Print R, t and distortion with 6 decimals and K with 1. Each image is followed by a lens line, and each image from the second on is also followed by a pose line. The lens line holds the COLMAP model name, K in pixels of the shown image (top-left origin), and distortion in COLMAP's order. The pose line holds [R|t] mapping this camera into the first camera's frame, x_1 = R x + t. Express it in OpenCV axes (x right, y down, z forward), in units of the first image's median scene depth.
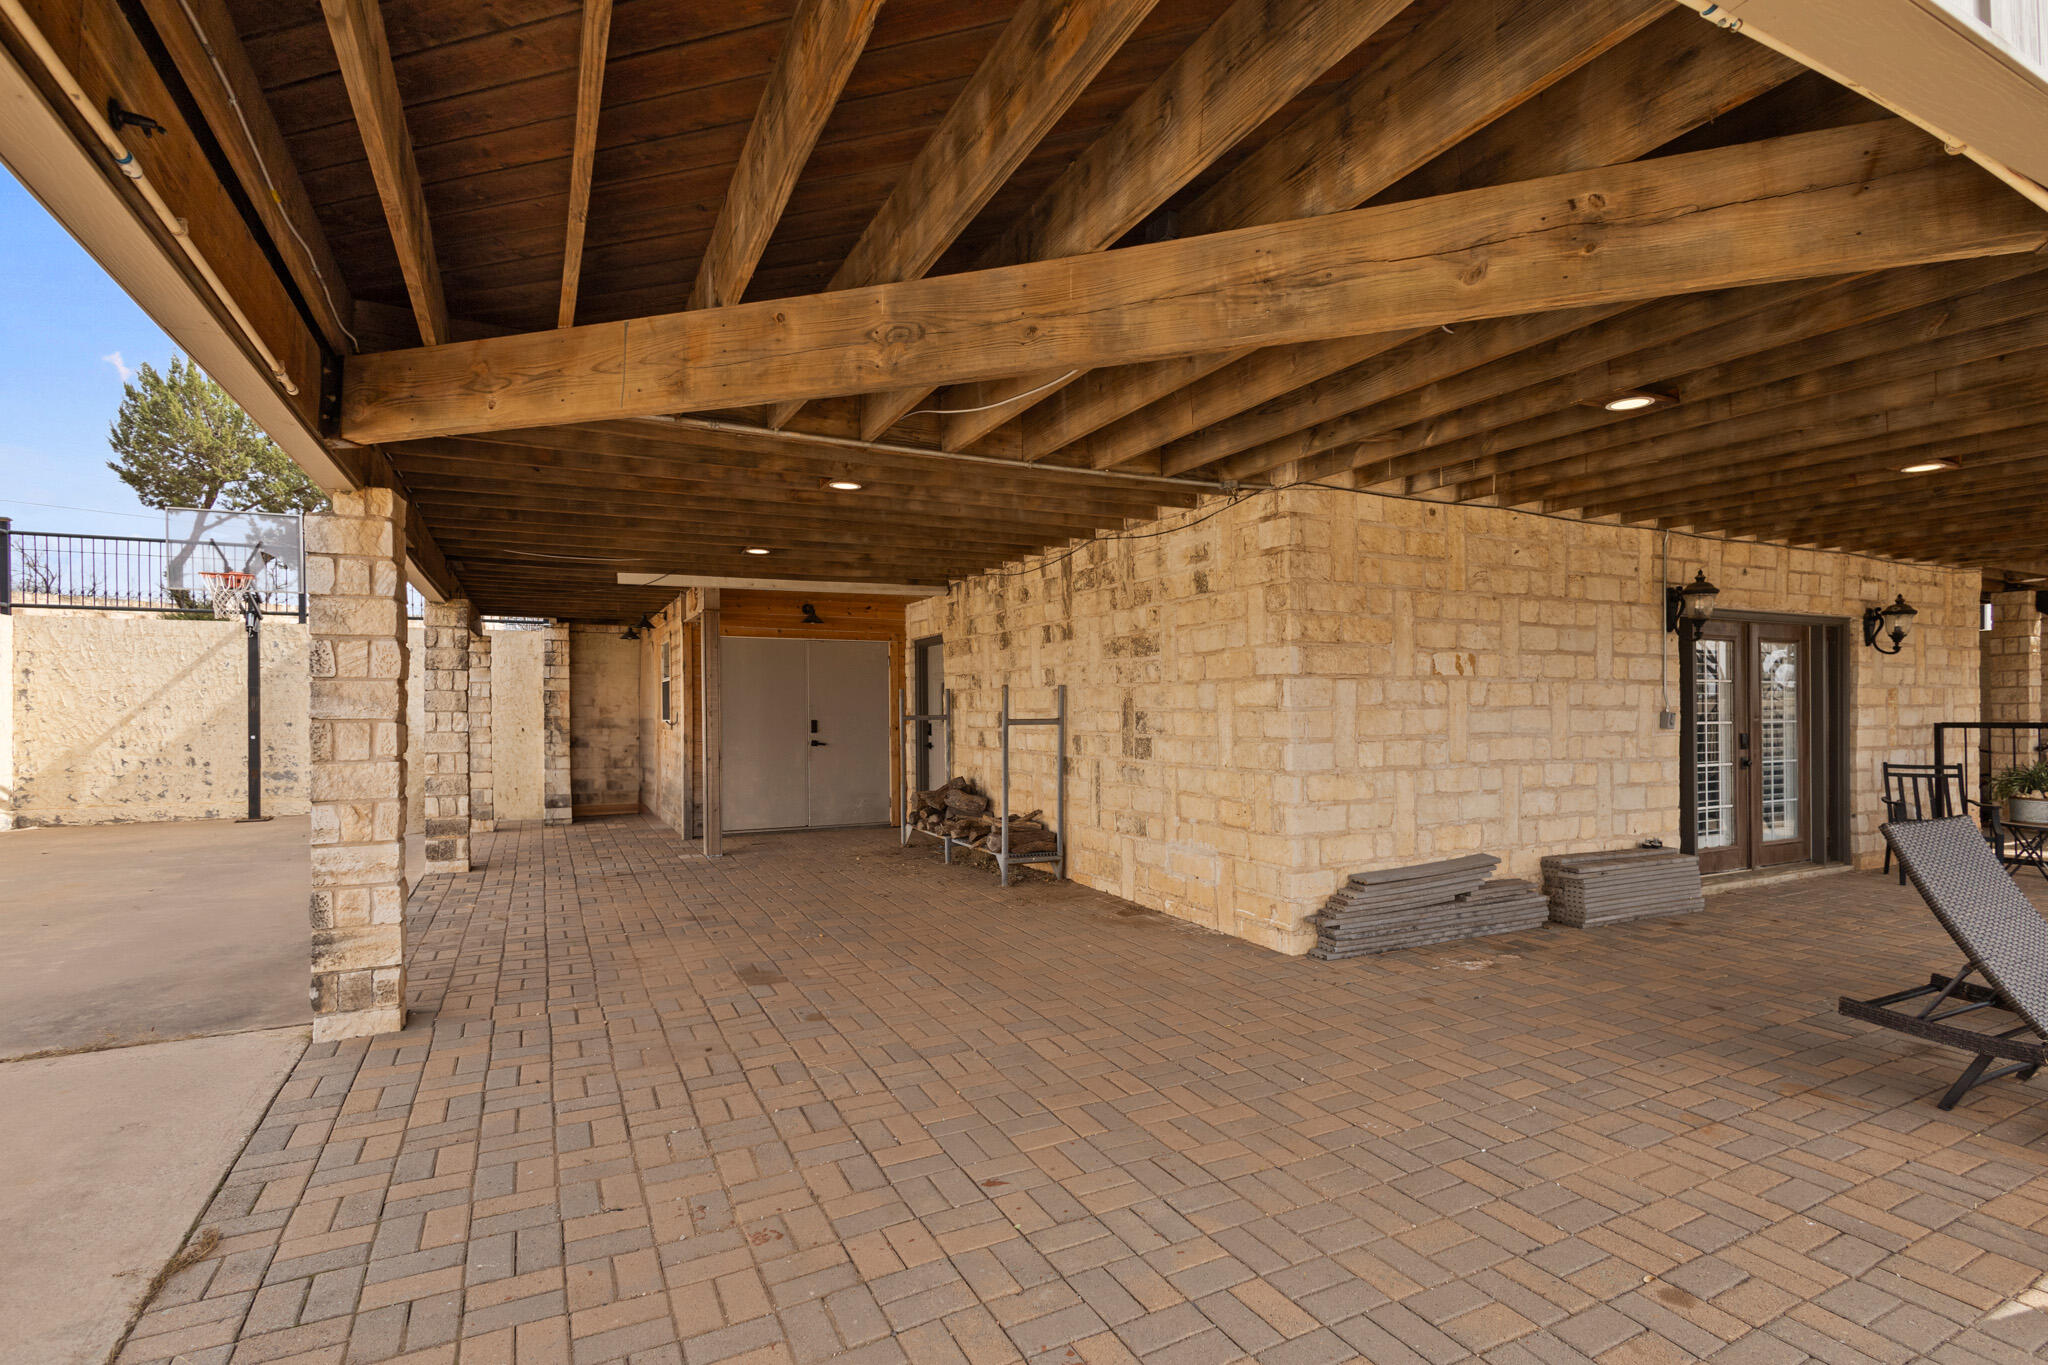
lens RADIAL K [[973.0, 0, 1019.8], [0, 973.0, 698.3], [0, 0, 1]] dist [0.006157, 0.000256]
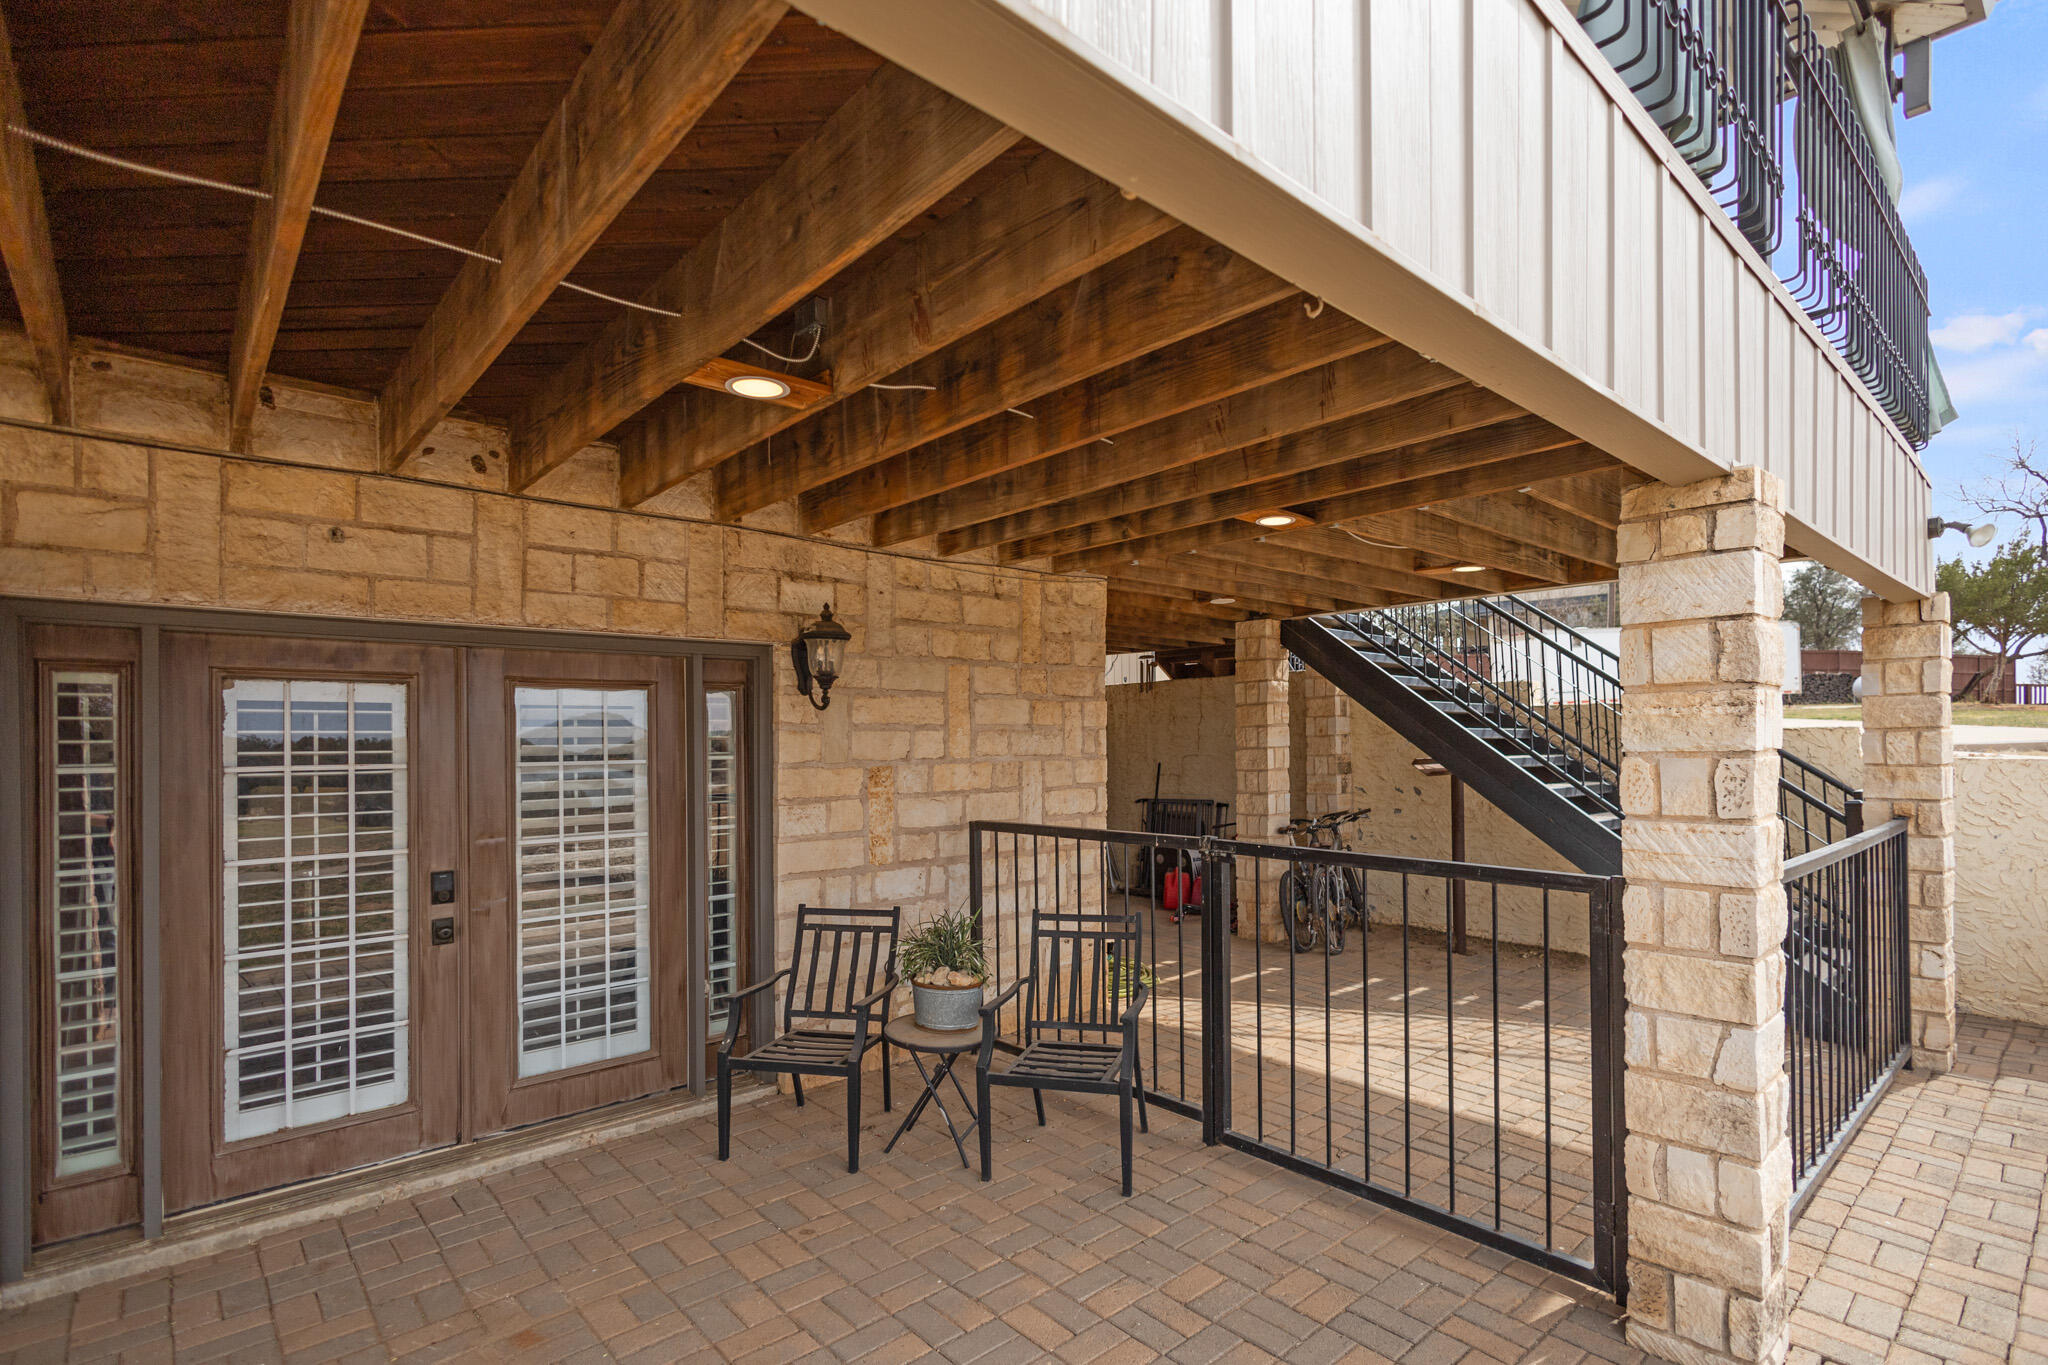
lens RADIAL K [[973.0, 0, 1048.8], [0, 973.0, 738.2], [0, 0, 1]] dist [0.006157, 0.000256]
pose [[0.963773, -0.004541, 0.266684, 0.875817], [0.002853, 0.999973, 0.006720, -0.032635], [-0.266707, -0.005715, 0.963761, 0.429852]]
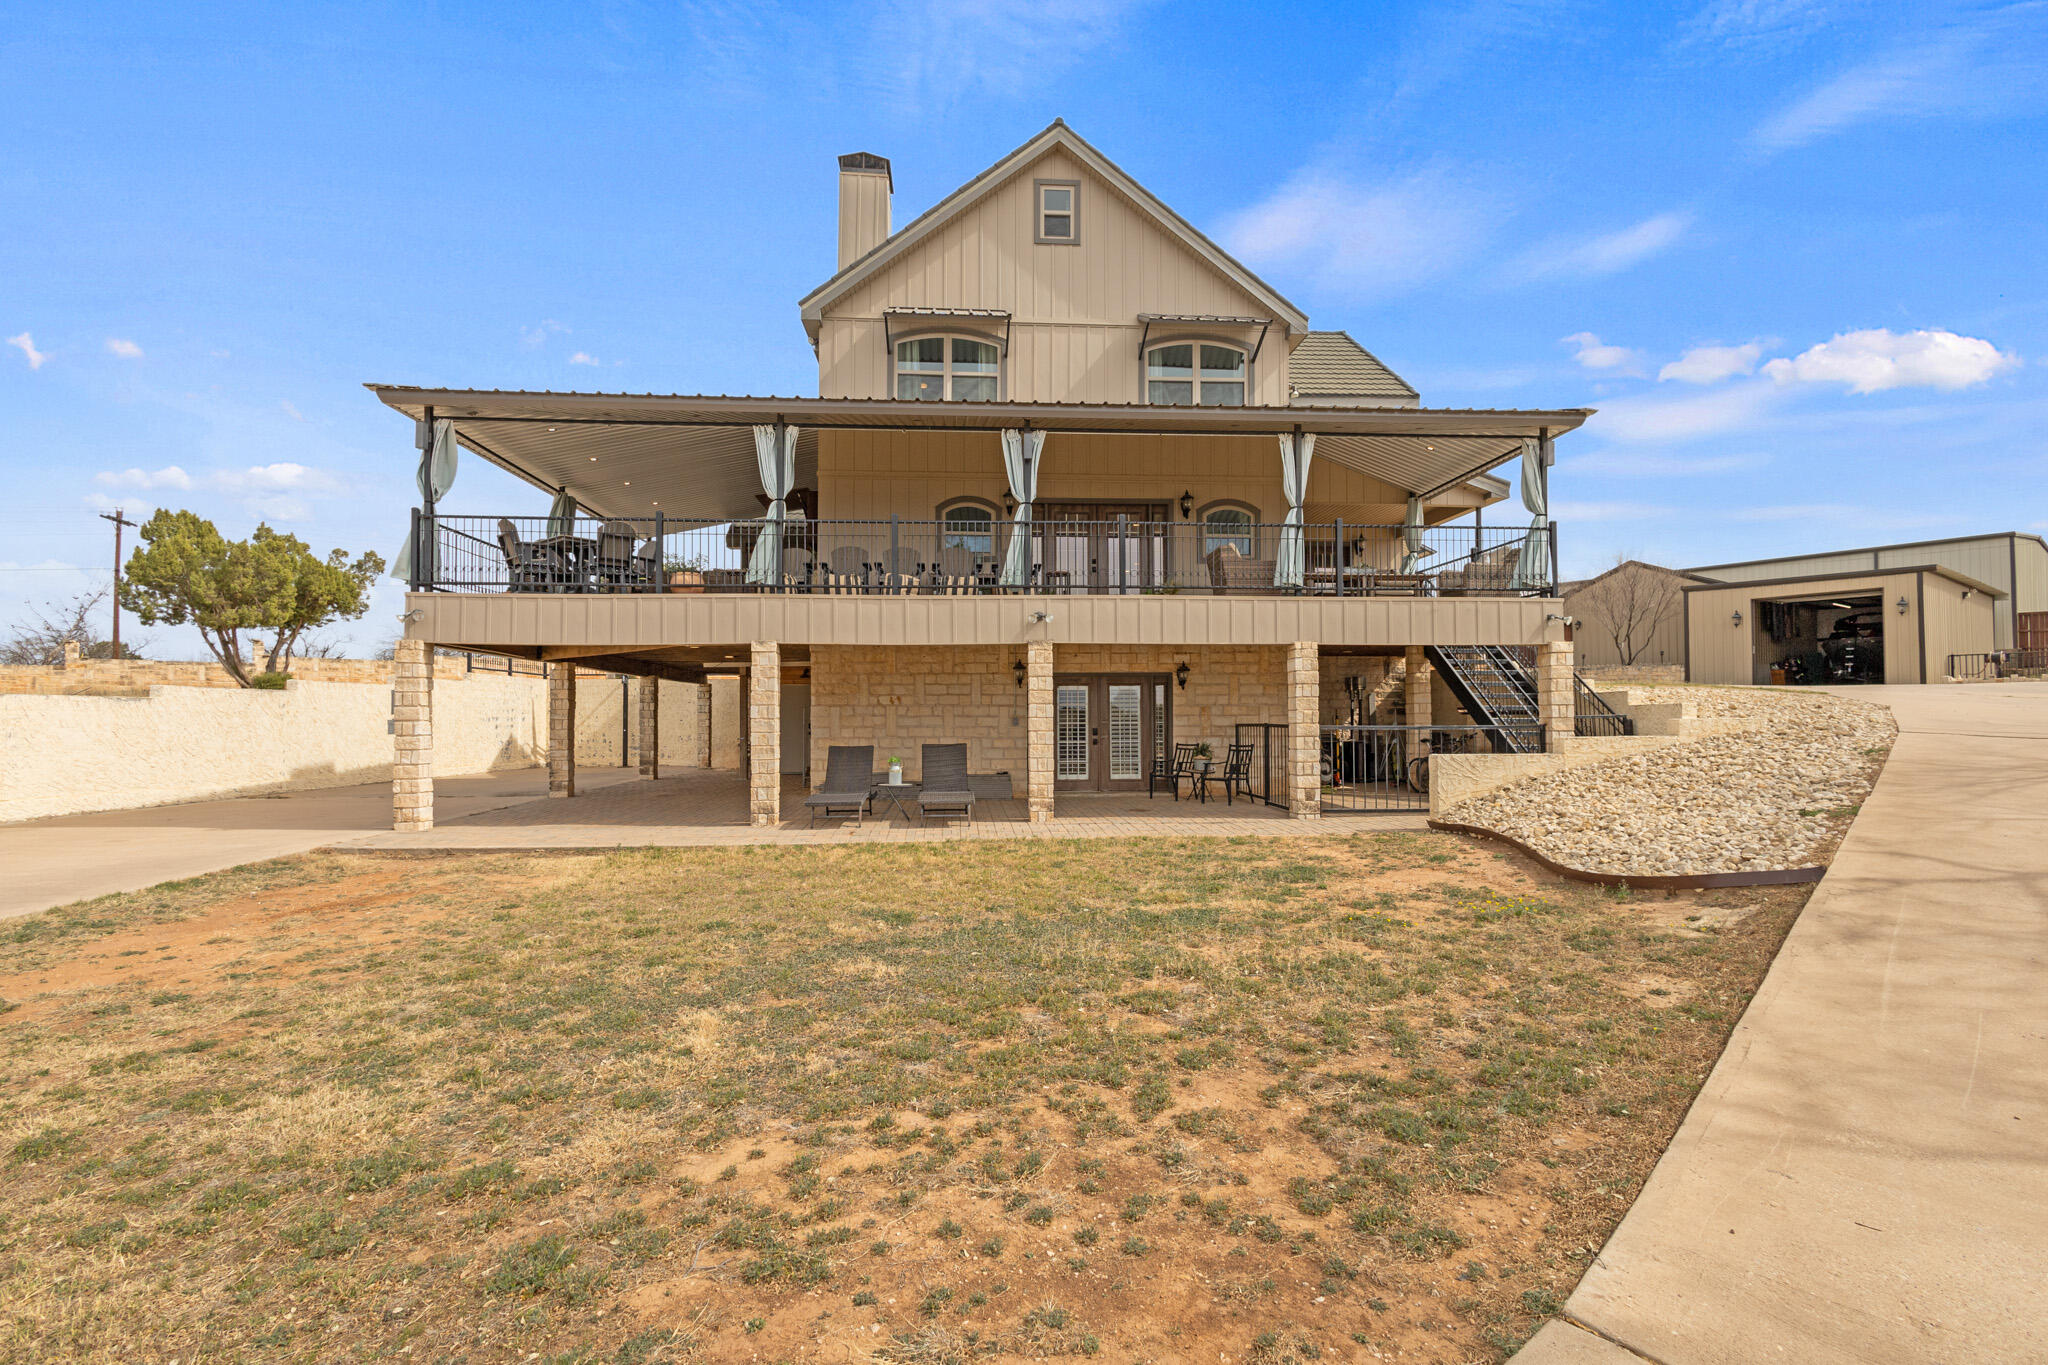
lens RADIAL K [[973.0, 0, 1023.4], [0, 973.0, 687.1], [0, 0, 1]] dist [0.006157, 0.000256]
pose [[0.914675, -0.012870, -0.403986, 1.421349], [0.003869, 0.999726, -0.023090, -0.005784], [0.404173, 0.019556, 0.914474, -1.007184]]
